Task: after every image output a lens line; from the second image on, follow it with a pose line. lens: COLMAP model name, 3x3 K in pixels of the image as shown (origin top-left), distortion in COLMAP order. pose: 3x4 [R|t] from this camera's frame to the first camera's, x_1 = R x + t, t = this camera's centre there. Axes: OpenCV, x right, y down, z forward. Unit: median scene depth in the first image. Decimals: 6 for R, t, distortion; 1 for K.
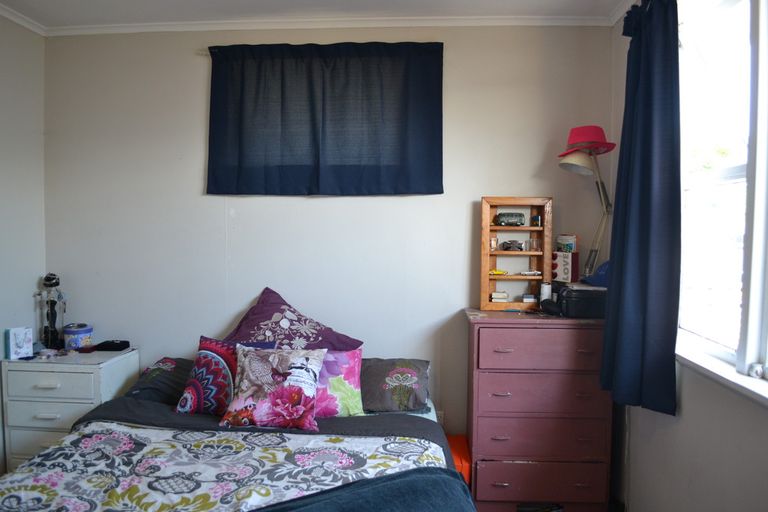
lens RADIAL K [[615.5, 0, 378.3], [0, 615.5, 258.3], [0, 0, 1]] dist [-0.067840, 0.004082]
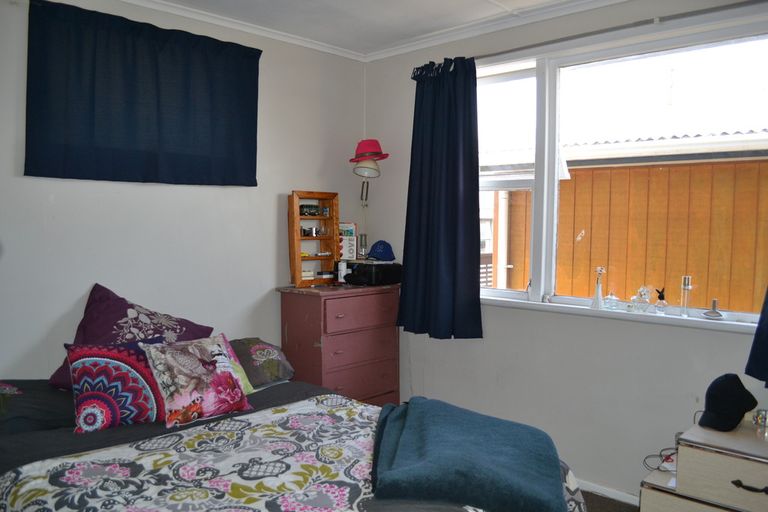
lens RADIAL K [[615.5, 0, 378.3], [0, 615.5, 258.3], [0, 0, 1]] dist [-0.067840, 0.004082]
pose [[0.645041, -0.046635, 0.762724, -0.749611], [0.034193, 0.998898, 0.032157, -0.003987], [-0.763382, 0.005337, 0.645925, 0.150244]]
